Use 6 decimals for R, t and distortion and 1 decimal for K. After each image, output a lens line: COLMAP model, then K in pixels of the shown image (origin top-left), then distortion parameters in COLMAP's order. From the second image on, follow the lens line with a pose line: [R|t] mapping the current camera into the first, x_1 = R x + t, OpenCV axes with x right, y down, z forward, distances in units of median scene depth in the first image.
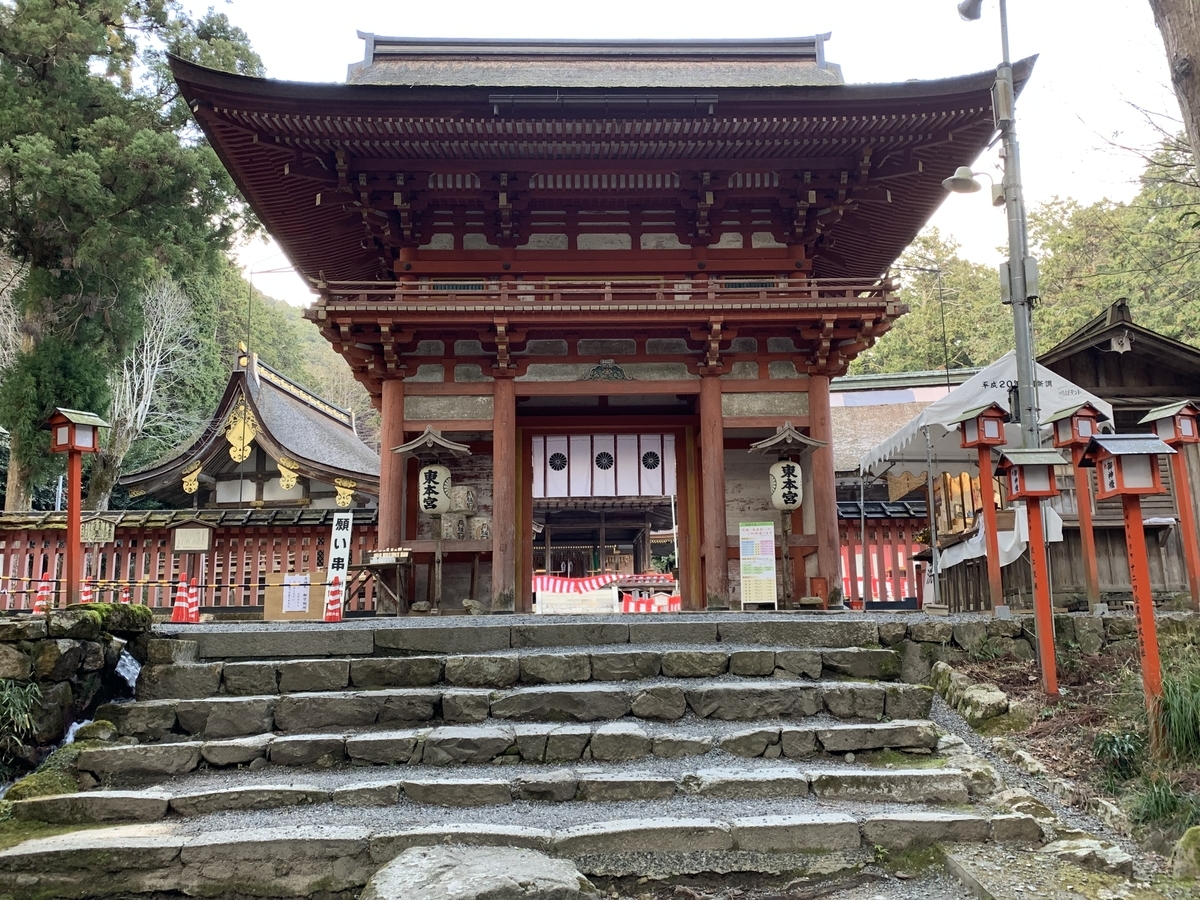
lens RADIAL K [[1079.8, 0, 600.4], [0, 1079.8, 447.7], [0, 0, 1]] dist [-0.000589, -0.000580]
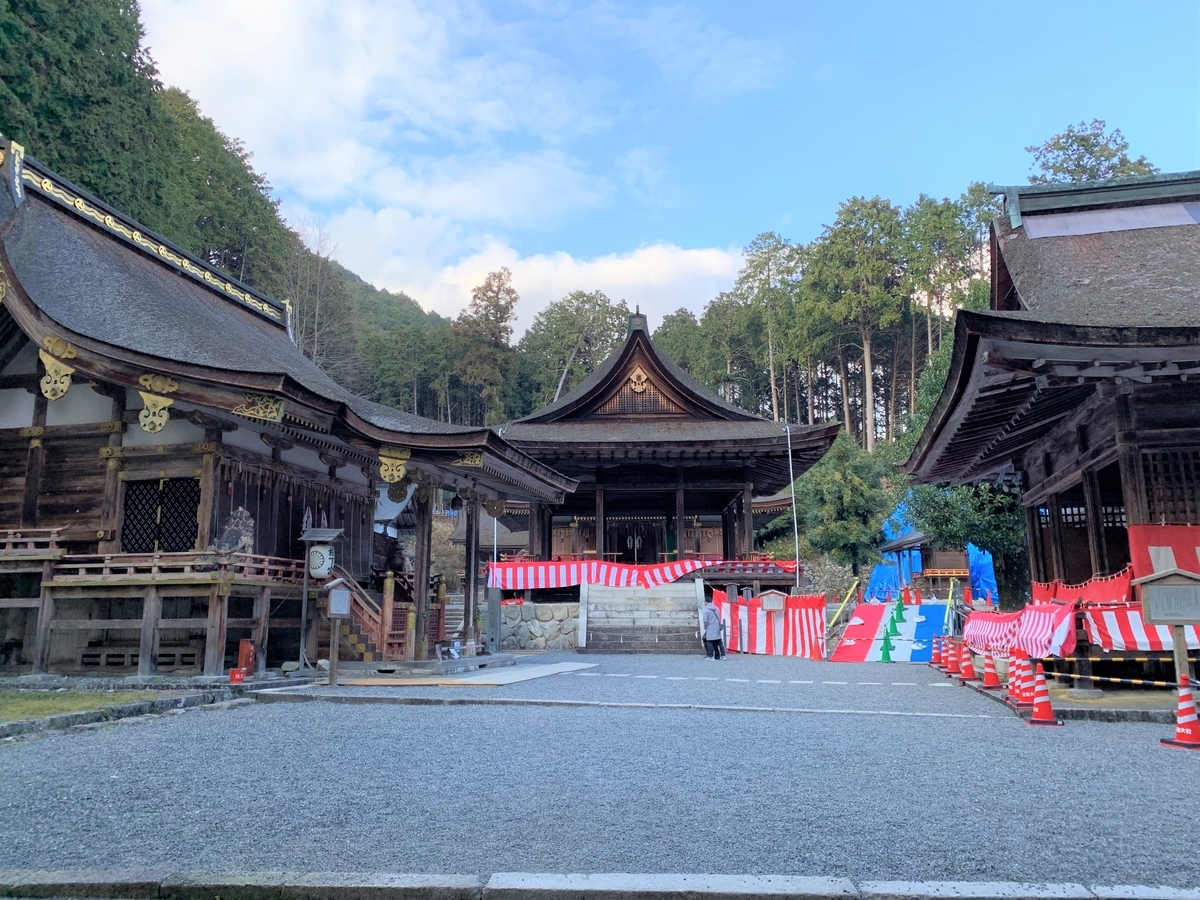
lens RADIAL K [[924.2, 0, 596.8], [0, 924.2, 448.6], [0, 0, 1]] dist [-0.014422, -0.001539]
pose [[0.996282, 0.001507, -0.086142, -0.000345], [-0.000017, 0.999850, 0.017291, 0.039845], [0.086155, -0.017226, 0.996133, 0.434302]]
